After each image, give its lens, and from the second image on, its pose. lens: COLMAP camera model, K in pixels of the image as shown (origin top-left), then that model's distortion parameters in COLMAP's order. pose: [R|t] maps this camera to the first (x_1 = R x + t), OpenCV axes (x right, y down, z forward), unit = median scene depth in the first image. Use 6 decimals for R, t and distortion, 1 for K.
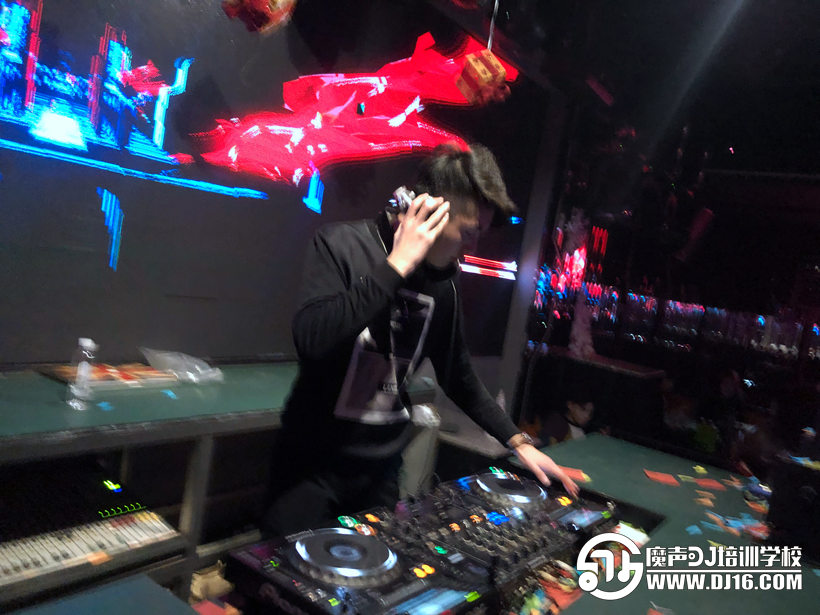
lens RADIAL K [[673.2, 0, 410.0], [0, 673.2, 307.5], [0, 0, 1]] dist [-0.000149, -0.004701]
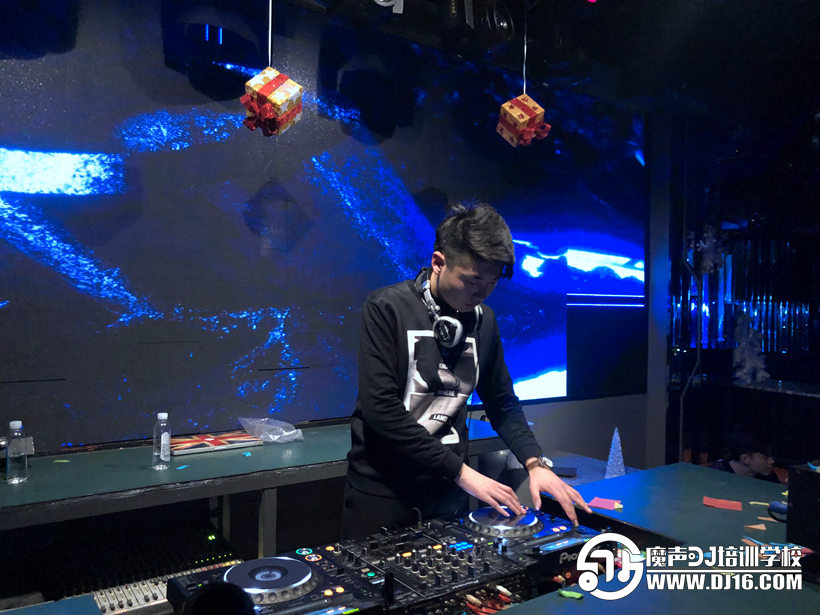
lens RADIAL K [[664.3, 0, 410.0], [0, 664.3, 307.5], [0, 0, 1]] dist [0.006940, 0.015467]
pose [[0.935236, -0.150926, -0.320243, 0.283391], [0.120084, 0.986187, -0.114083, 0.041911], [0.333038, 0.068238, 0.940441, 0.007488]]
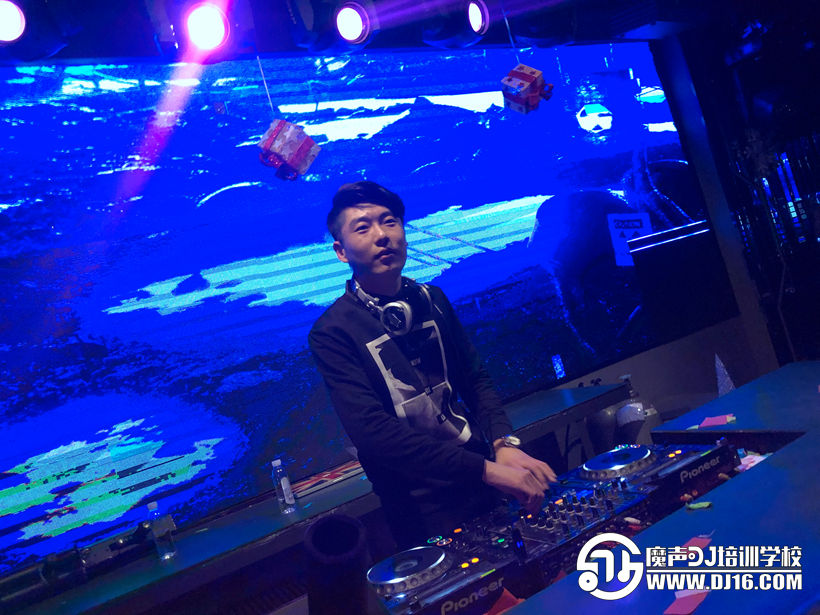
lens RADIAL K [[664.3, 0, 410.0], [0, 664.3, 307.5], [0, 0, 1]] dist [0.006940, 0.015467]
pose [[0.804536, -0.428158, -0.411587, 0.300316], [0.393574, 0.903361, -0.170405, 0.082708], [0.444771, -0.024893, 0.895298, -0.007932]]
